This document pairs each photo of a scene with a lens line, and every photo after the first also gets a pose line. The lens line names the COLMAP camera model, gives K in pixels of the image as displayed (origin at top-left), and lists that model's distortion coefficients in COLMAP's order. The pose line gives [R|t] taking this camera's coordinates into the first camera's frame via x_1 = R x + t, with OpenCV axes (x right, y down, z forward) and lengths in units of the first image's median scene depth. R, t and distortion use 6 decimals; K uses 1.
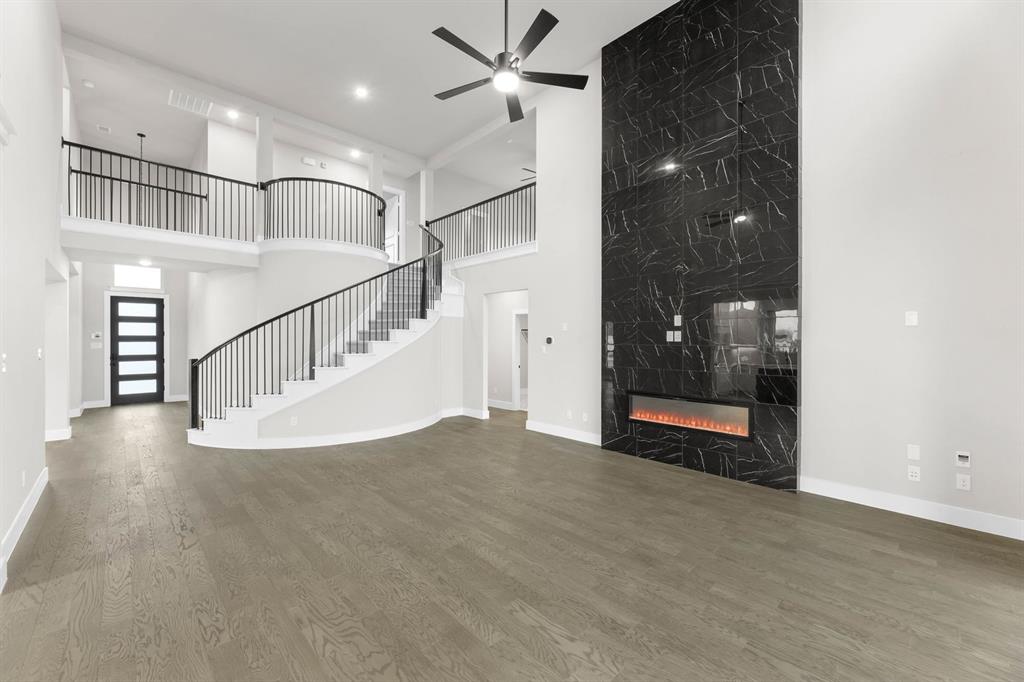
lens RADIAL K [[413.4, 0, 509.6], [0, 413.4, 340.8], [0, 0, 1]] dist [0.000257, 0.000224]
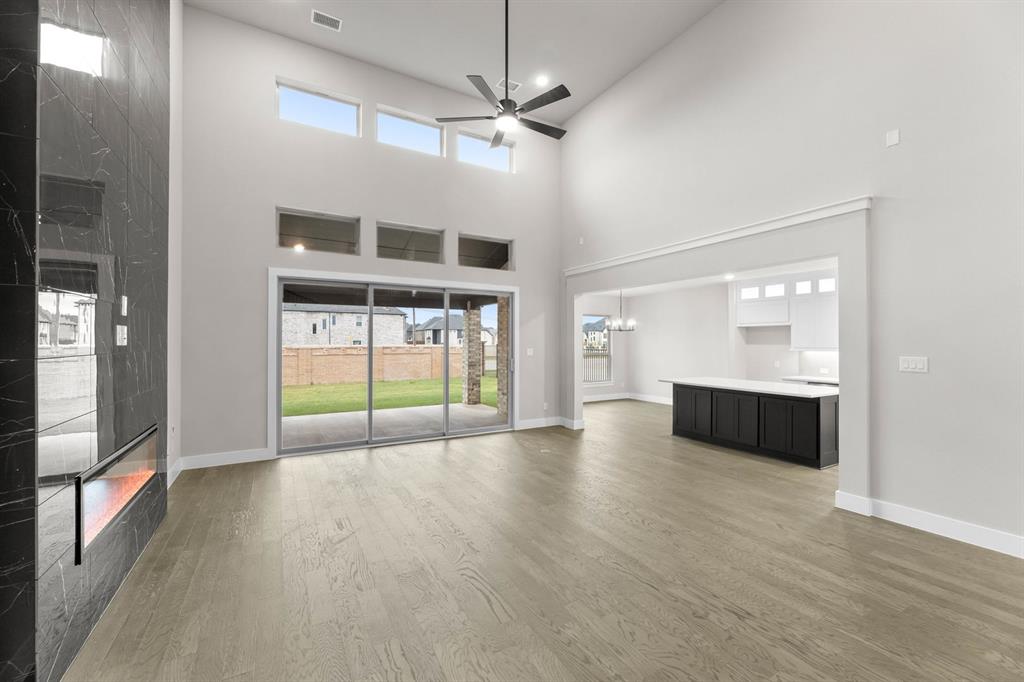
lens RADIAL K [[413.4, 0, 509.6], [0, 413.4, 340.8], [0, 0, 1]] dist [0.000257, 0.000224]
pose [[-0.970457, -0.004620, 0.241232, -0.150702], [-0.004333, 0.999989, 0.001723, -0.006261], [-0.241237, 0.000627, -0.970466, 1.077203]]
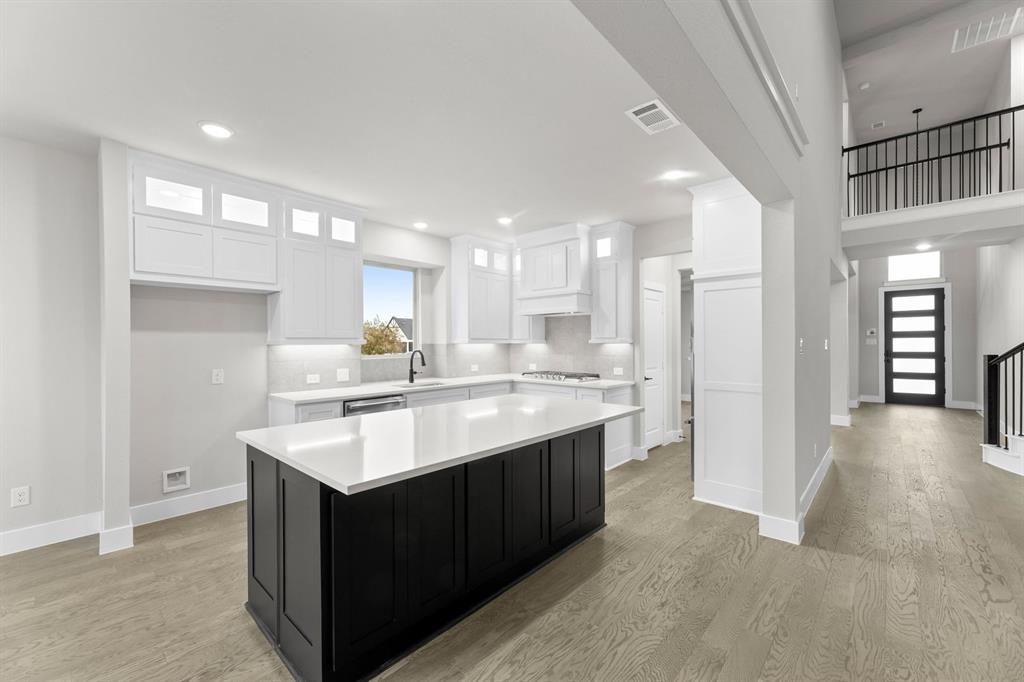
lens RADIAL K [[412.1, 0, 507.4], [0, 412.1, 344.0], [0, 0, 1]] dist [-0.001414, -0.000049]
pose [[0.065176, -0.000299, -0.997874, -0.052847], [0.002692, 0.999996, -0.000124, 0.020702], [0.997870, -0.002678, 0.065177, 0.043747]]
